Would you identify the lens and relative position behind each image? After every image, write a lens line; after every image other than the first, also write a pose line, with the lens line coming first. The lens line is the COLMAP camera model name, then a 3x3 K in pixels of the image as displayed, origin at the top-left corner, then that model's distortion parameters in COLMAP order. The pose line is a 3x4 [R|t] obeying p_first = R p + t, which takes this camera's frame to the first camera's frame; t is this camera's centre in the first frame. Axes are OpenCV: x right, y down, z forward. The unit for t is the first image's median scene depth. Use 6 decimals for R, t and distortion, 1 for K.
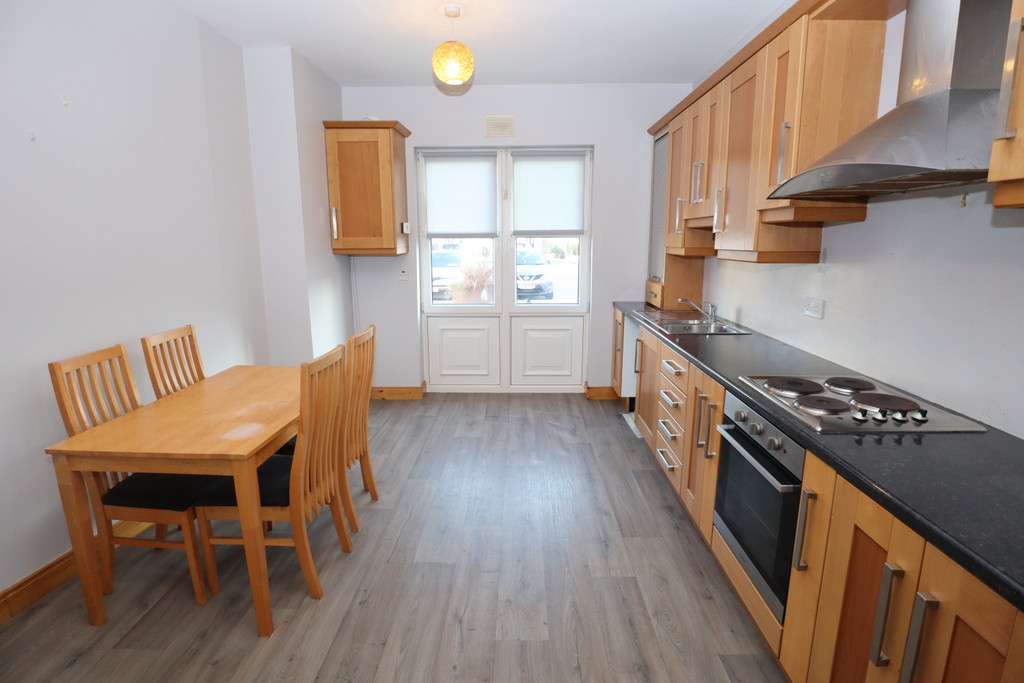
lens RADIAL K [[515.9, 0, 512.0], [0, 515.9, 341.5], [0, 0, 1]] dist [-0.052836, 0.022032]
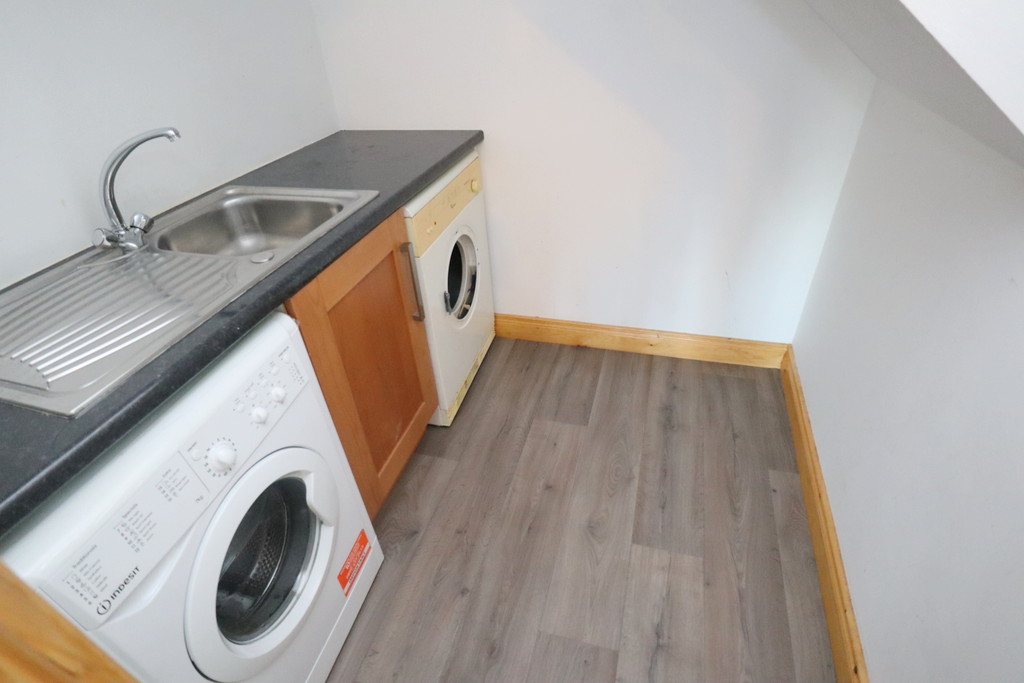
lens RADIAL K [[515.9, 0, 512.0], [0, 515.9, 341.5], [0, 0, 1]] dist [-0.052836, 0.022032]
pose [[-0.962687, -0.094962, 0.253409, 0.245184], [0.121291, 0.685679, 0.717728, -0.201906], [-0.241913, 0.721683, -0.648576, 1.254397]]
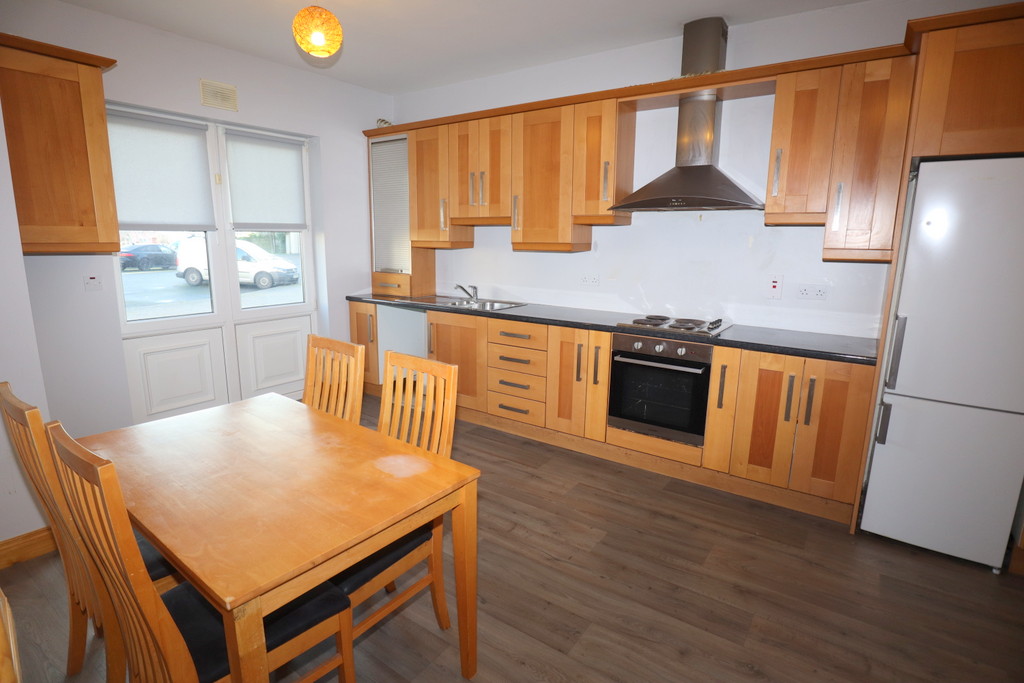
lens RADIAL K [[515.9, 0, 512.0], [0, 515.9, 341.5], [0, 0, 1]] dist [-0.052836, 0.022032]
pose [[0.562038, -0.153748, 0.812696, -0.903085], [0.148544, 0.985359, 0.083684, -0.049994], [-0.813663, 0.073688, 0.576647, 0.321341]]
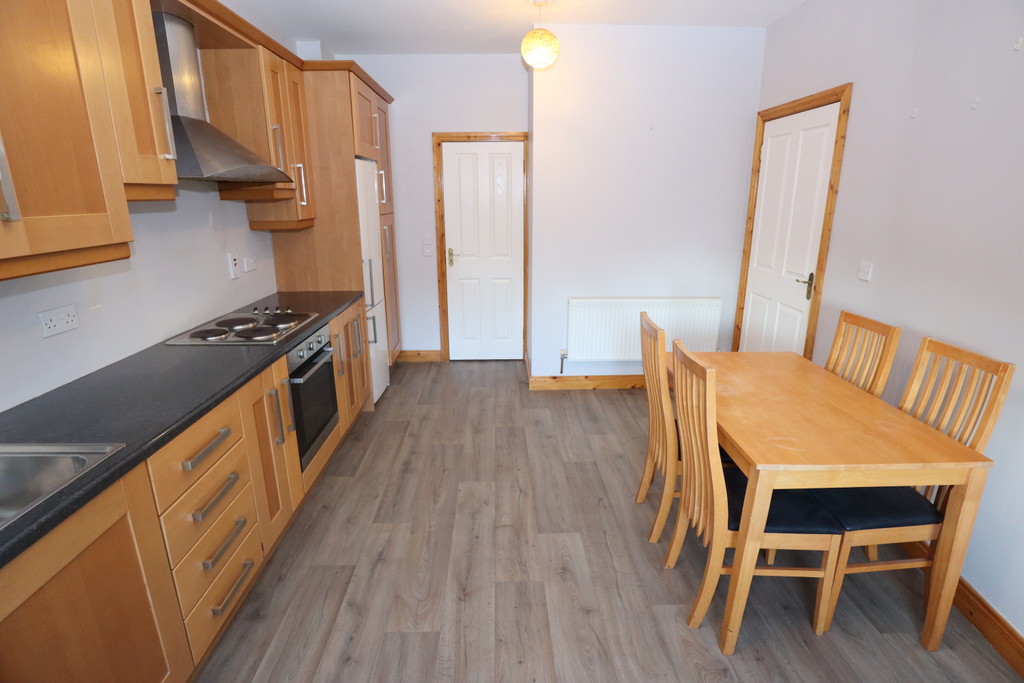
lens RADIAL K [[515.9, 0, 512.0], [0, 515.9, 341.5], [0, 0, 1]] dist [-0.052836, 0.022032]
pose [[-0.998884, 0.017496, -0.043865, -0.019456], [-0.004253, 0.891740, 0.452529, -0.389255], [0.047034, 0.452211, -0.890670, 1.796780]]
